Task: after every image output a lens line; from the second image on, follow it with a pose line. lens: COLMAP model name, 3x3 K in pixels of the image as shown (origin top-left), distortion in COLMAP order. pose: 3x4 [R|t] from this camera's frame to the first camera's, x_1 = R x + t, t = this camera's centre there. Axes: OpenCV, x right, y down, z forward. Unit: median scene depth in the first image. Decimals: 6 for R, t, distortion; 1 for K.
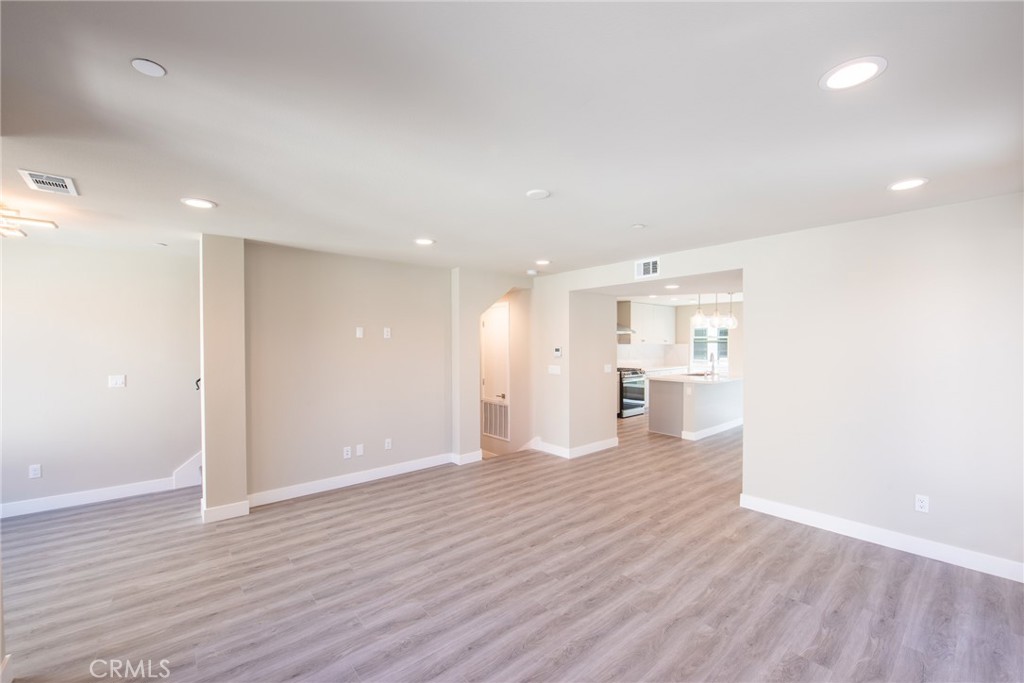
lens RADIAL K [[412.4, 0, 507.7], [0, 412.4, 342.7], [0, 0, 1]] dist [-0.011794, -0.002202]
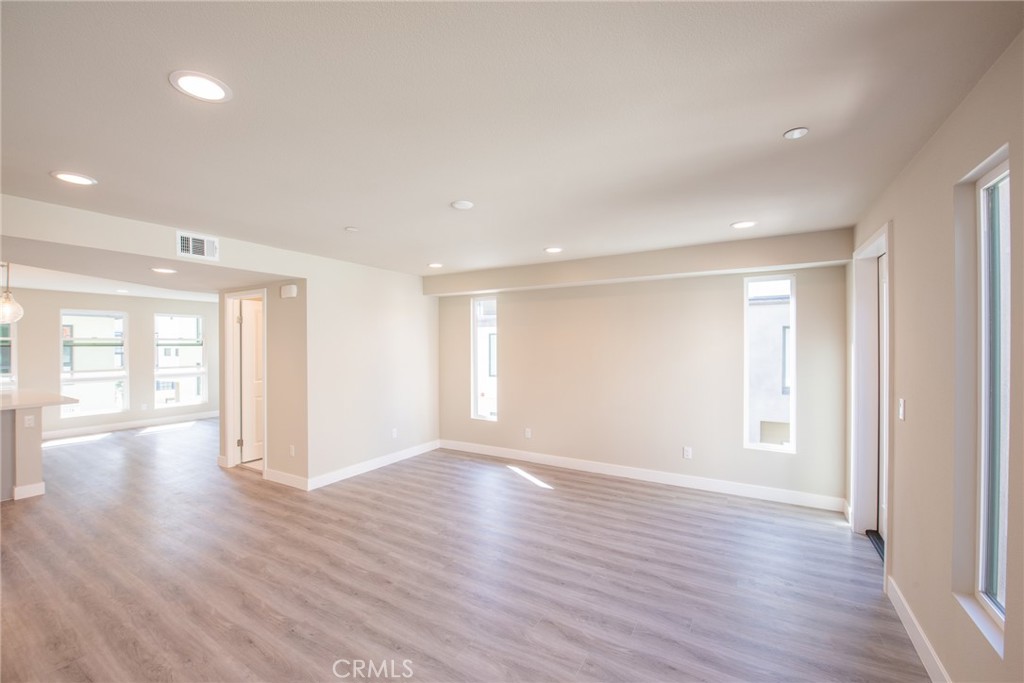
lens RADIAL K [[412.4, 0, 505.6], [0, 412.4, 348.8], [0, 0, 1]] dist [-0.011794, -0.002202]
pose [[-0.324428, -0.004309, 0.945900, -0.665611], [0.005773, 0.999962, 0.006536, 0.006979], [-0.945893, 0.007581, -0.324391, 0.850553]]
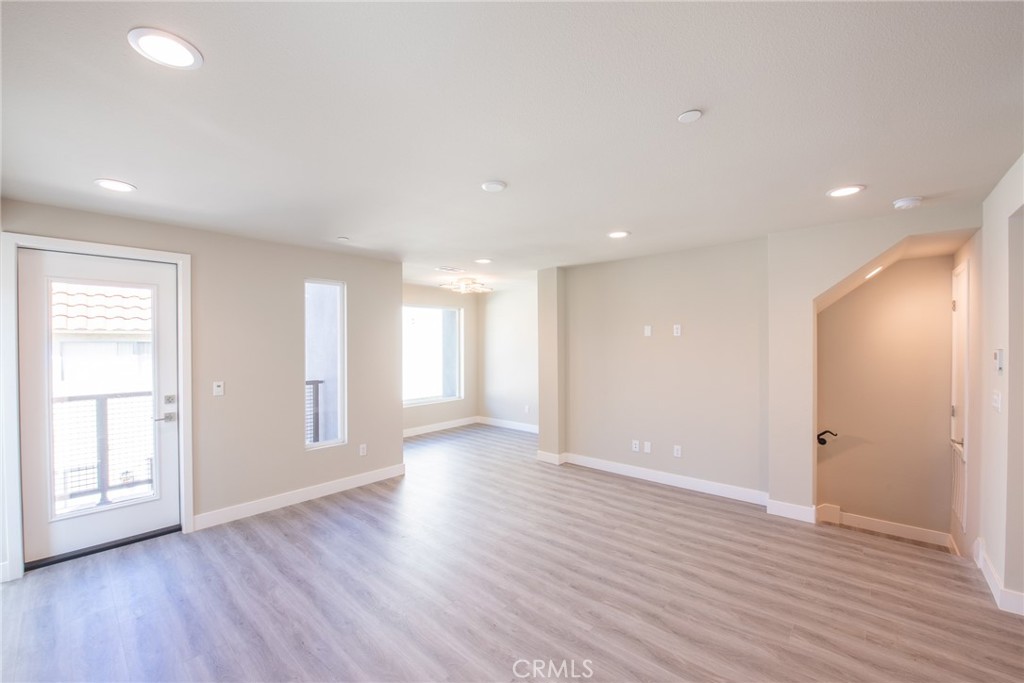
lens RADIAL K [[412.4, 0, 506.6], [0, 412.4, 340.3], [0, 0, 1]] dist [-0.011794, -0.002202]
pose [[0.141498, -0.001575, -0.989937, 0.701692], [0.002557, 0.999996, -0.001226, -0.001815], [0.989935, -0.002358, 0.141502, 0.612047]]
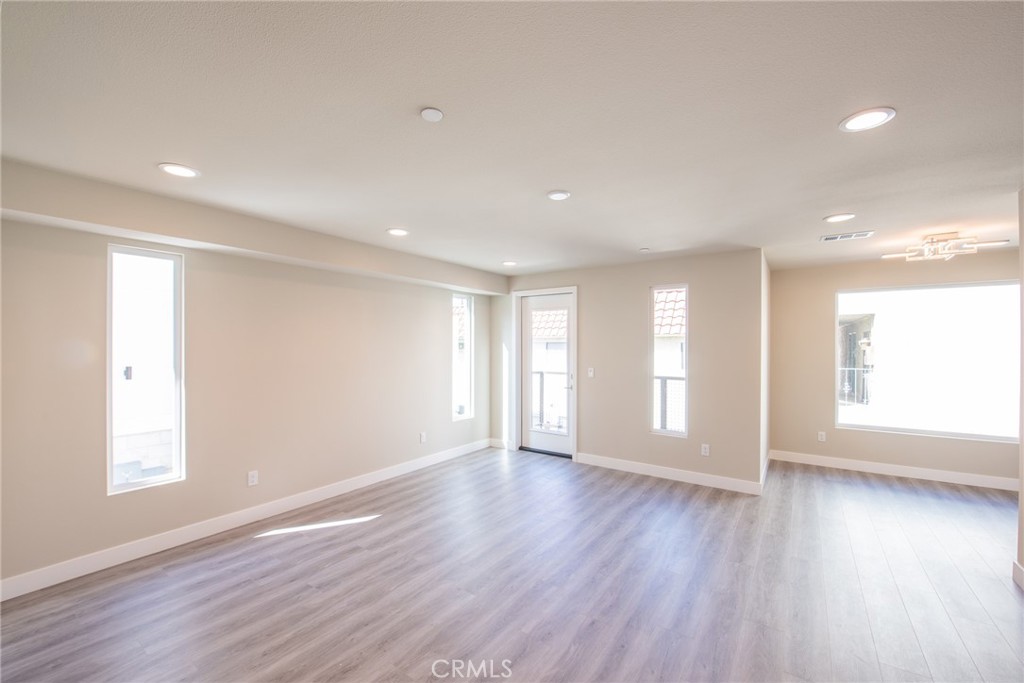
lens RADIAL K [[412.4, 0, 510.3], [0, 412.4, 344.6], [0, 0, 1]] dist [-0.011794, -0.002202]
pose [[-0.966917, 0.003219, -0.255069, 0.308706], [0.003060, 0.999995, 0.001018, 0.008403], [0.255071, 0.000204, -0.966922, 1.345986]]
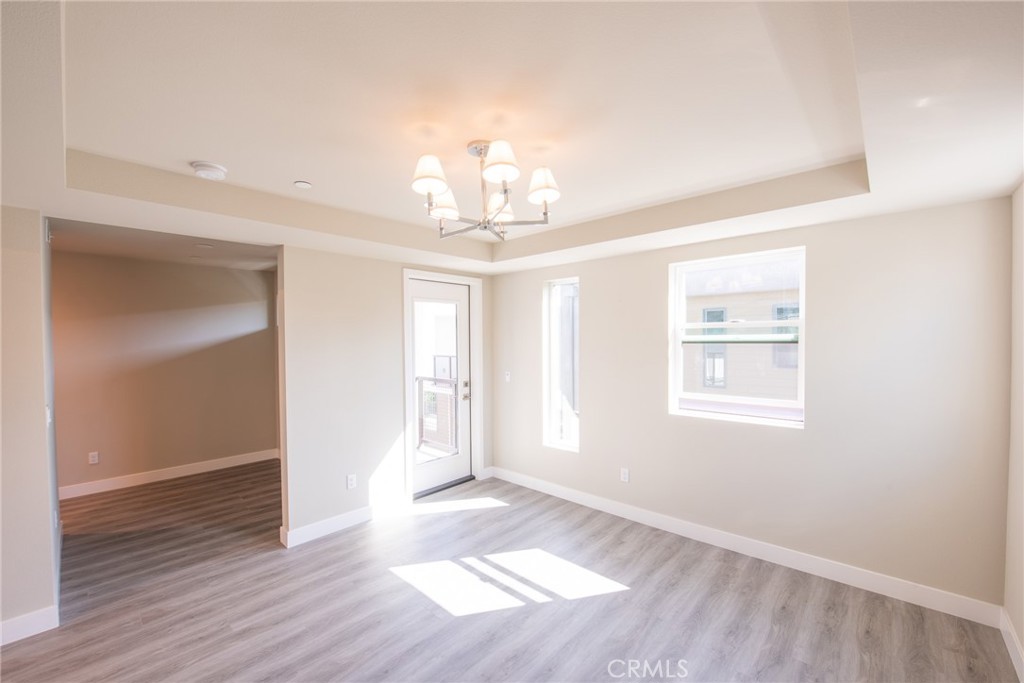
lens RADIAL K [[412.4, 0, 507.9], [0, 412.4, 345.4], [0, 0, 1]] dist [-0.011794, -0.002202]
pose [[0.145286, 0.008497, -0.989353, 0.952563], [0.008875, 0.999912, 0.009891, -0.003457], [0.989350, -0.010217, 0.145197, -0.023837]]
